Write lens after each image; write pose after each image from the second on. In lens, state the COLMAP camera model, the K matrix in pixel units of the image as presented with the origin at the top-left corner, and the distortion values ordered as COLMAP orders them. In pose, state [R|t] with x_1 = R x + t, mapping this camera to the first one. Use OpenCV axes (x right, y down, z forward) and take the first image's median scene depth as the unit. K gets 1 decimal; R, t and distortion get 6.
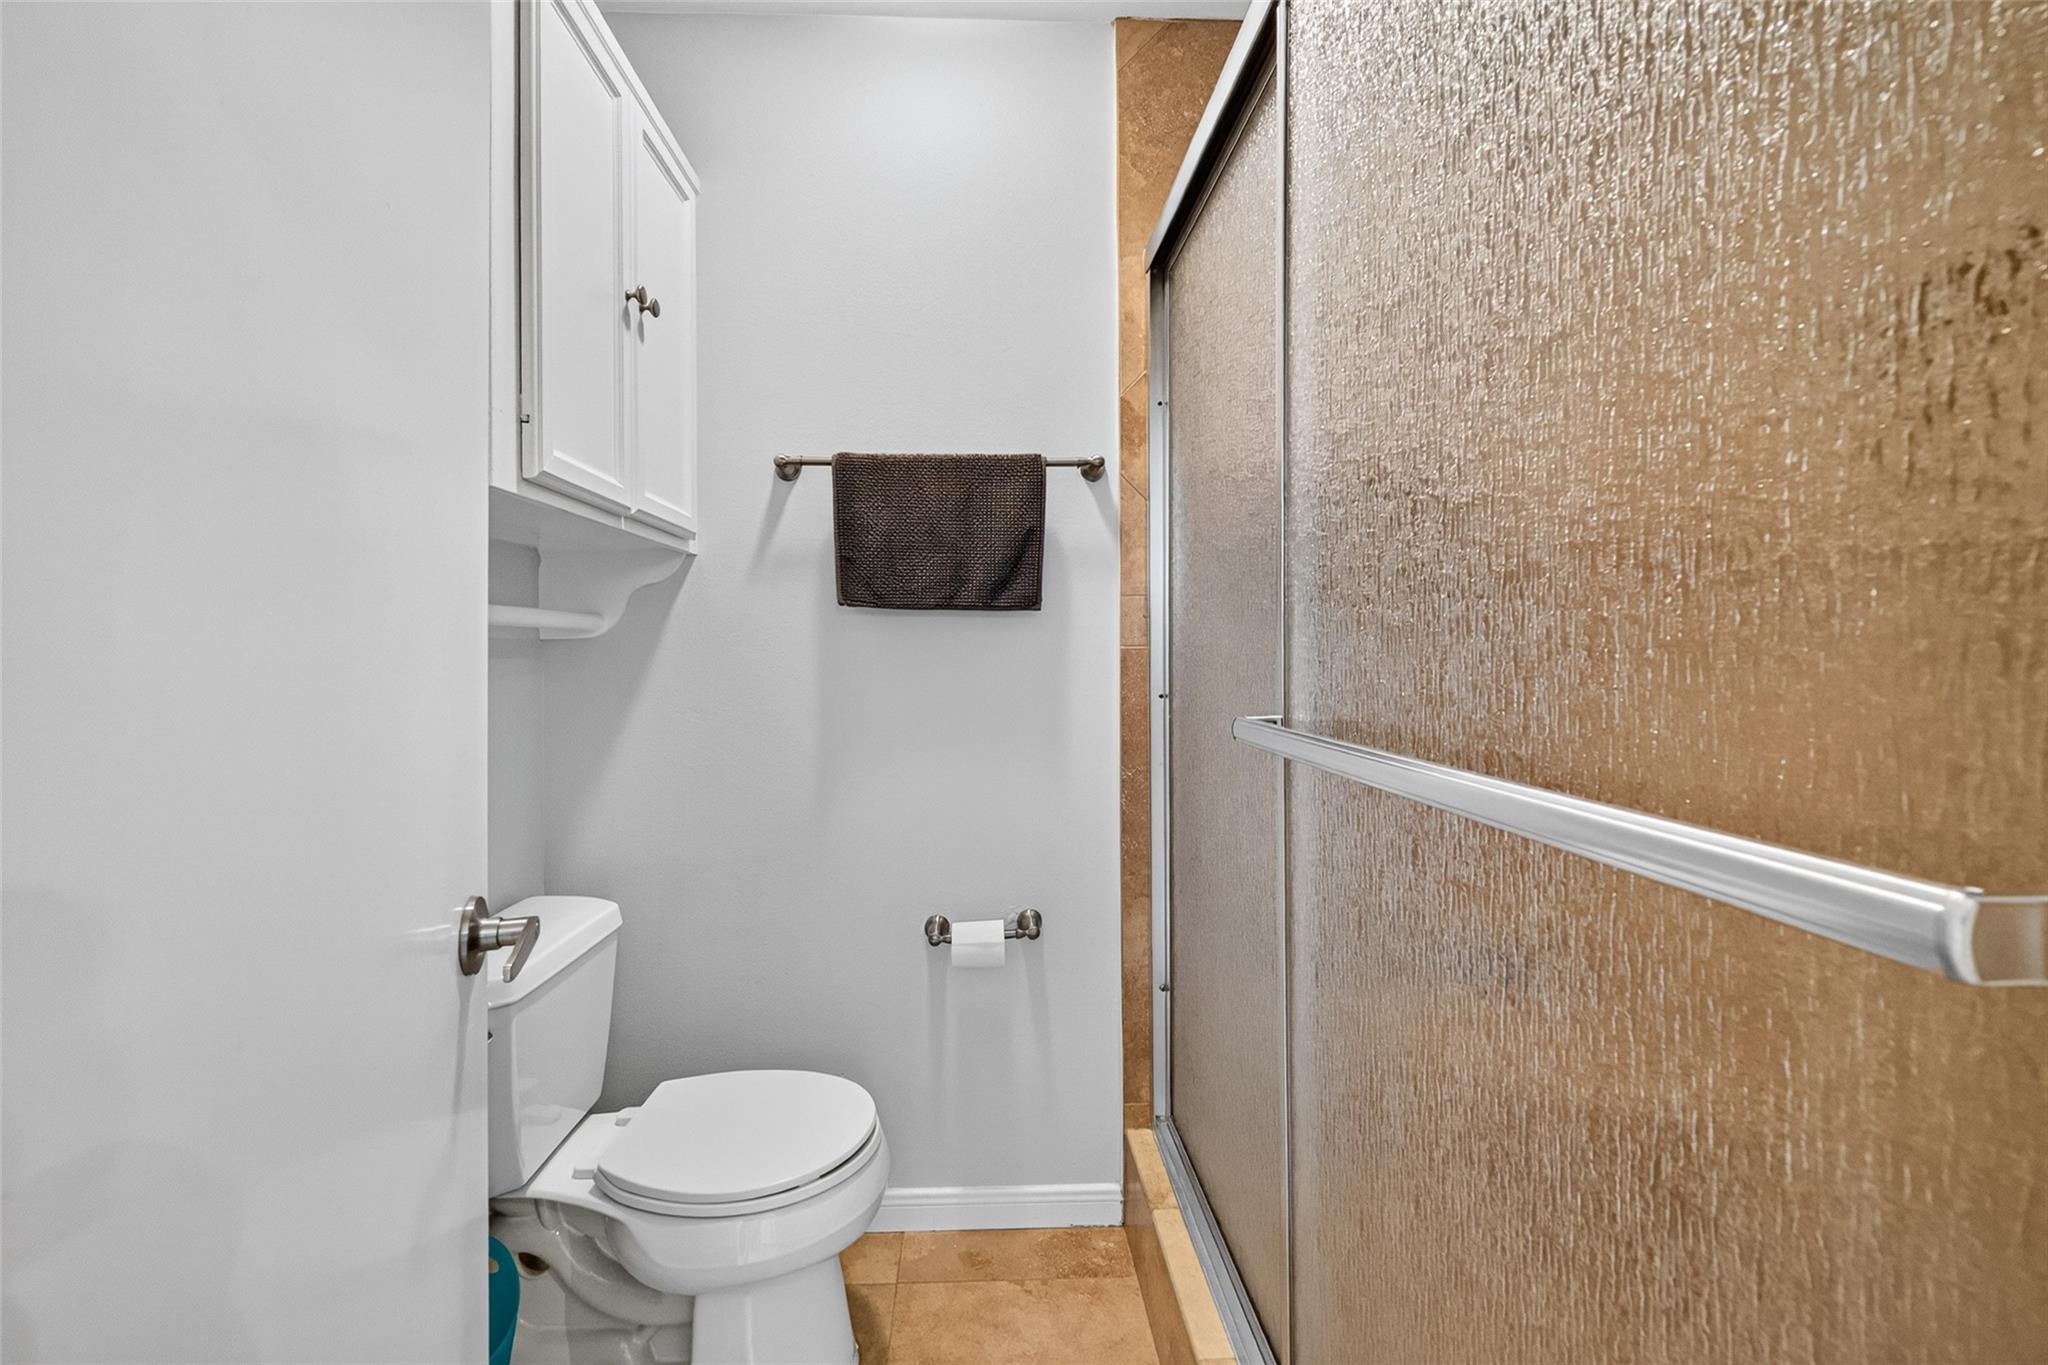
lens RADIAL K [[831.0, 0, 1024.9], [0, 831.0, 674.2], [0, 0, 1]] dist [0.001776, -0.000718]
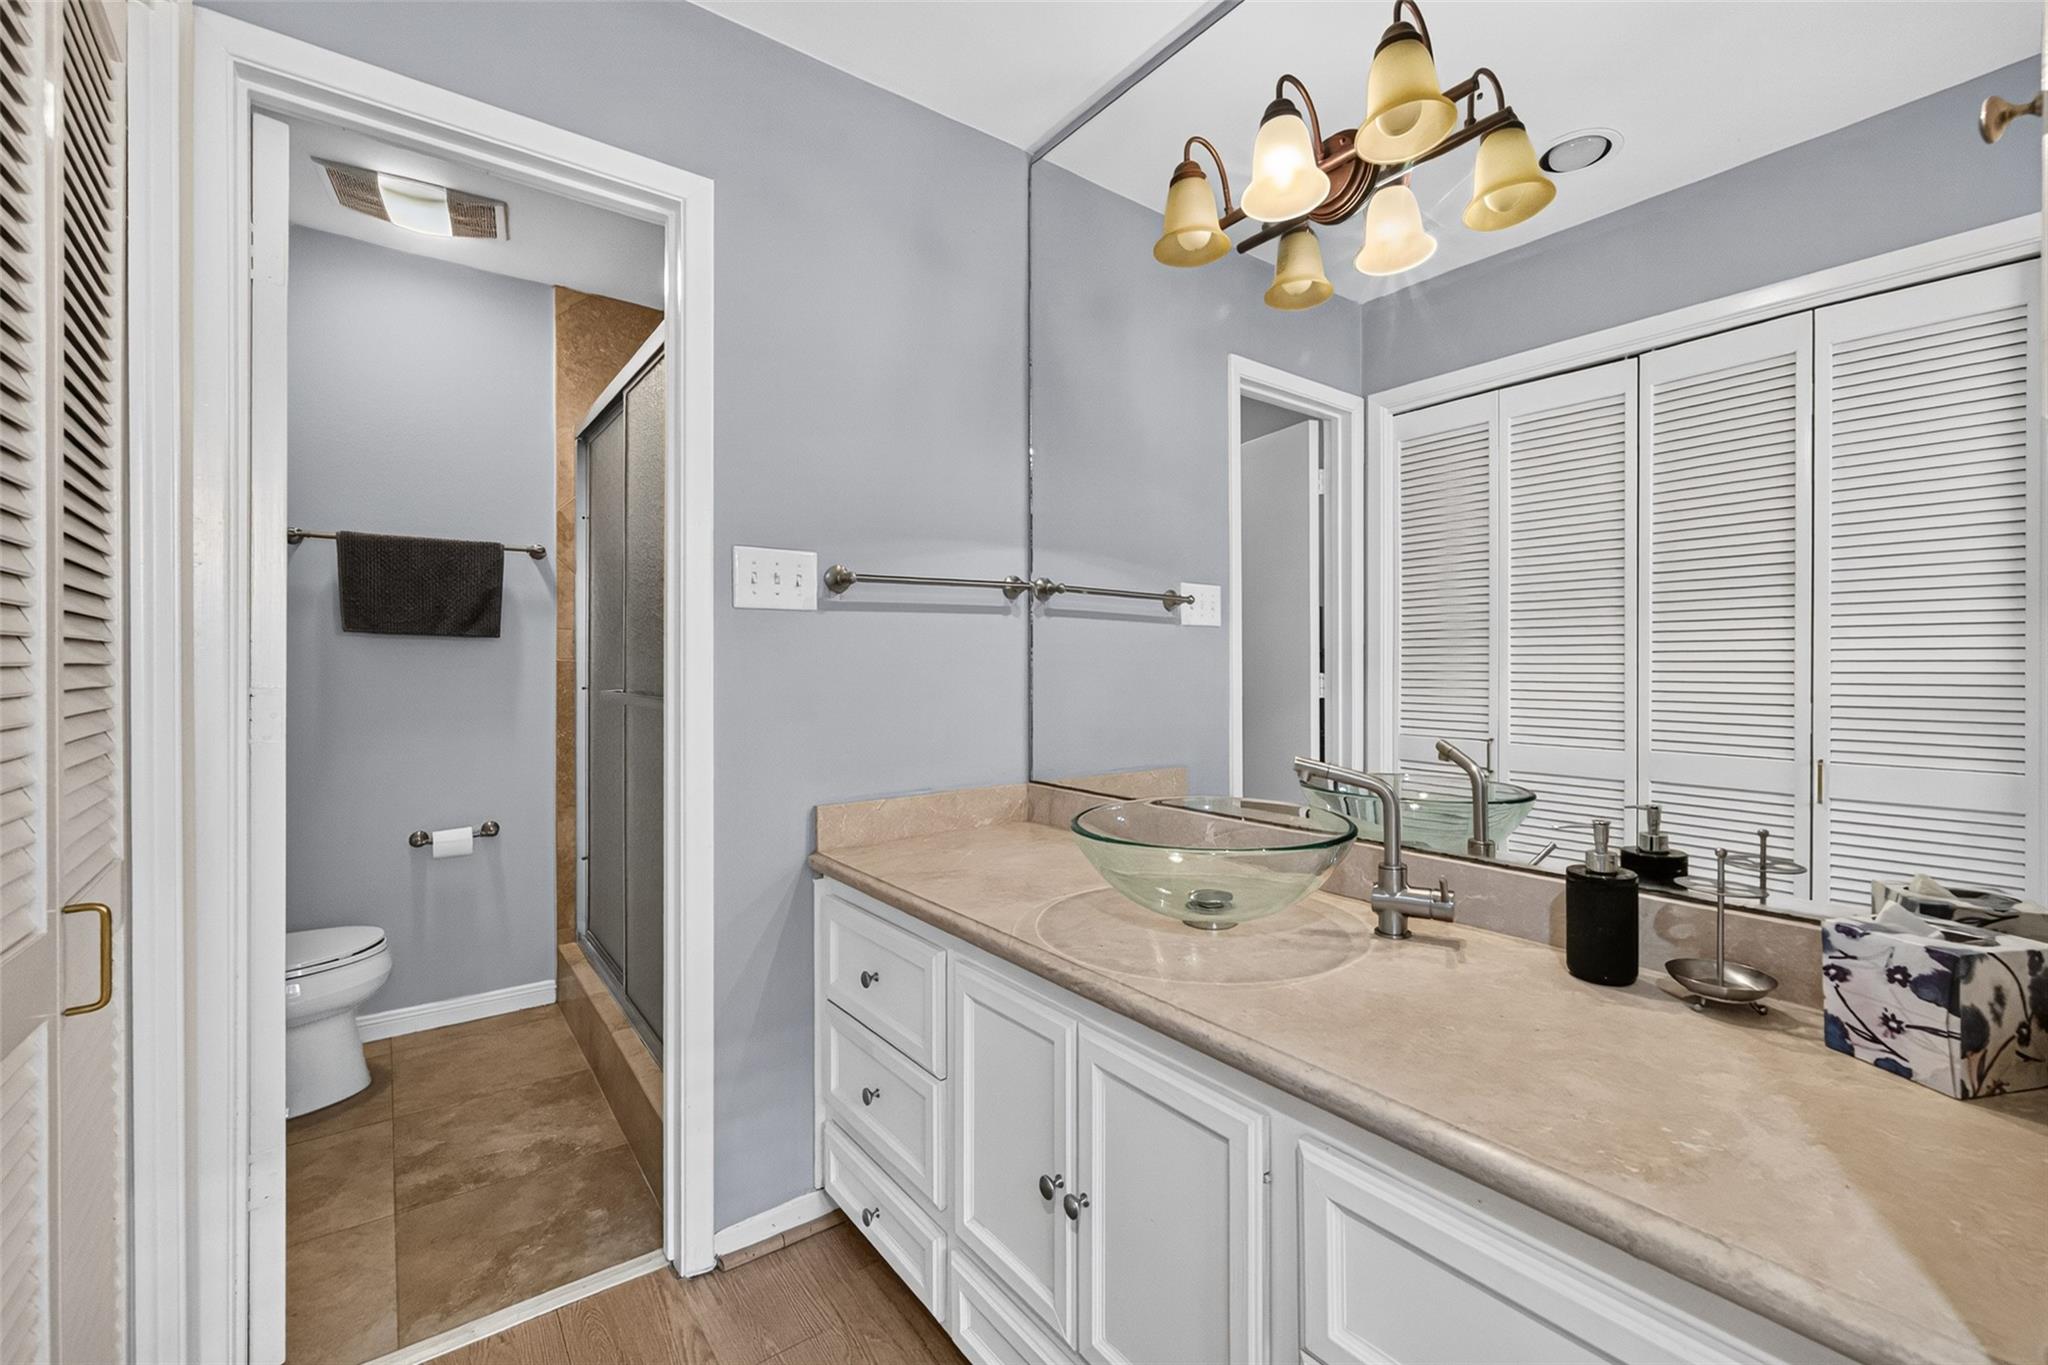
lens RADIAL K [[831.0, 0, 1046.1], [0, 831.0, 668.2], [0, 0, 1]] dist [0.001776, -0.000718]
pose [[0.819575, 0.003665, 0.572960, -0.036948], [-0.000164, 0.999981, -0.006162, -0.005900], [-0.572972, 0.004956, 0.819560, -0.957023]]
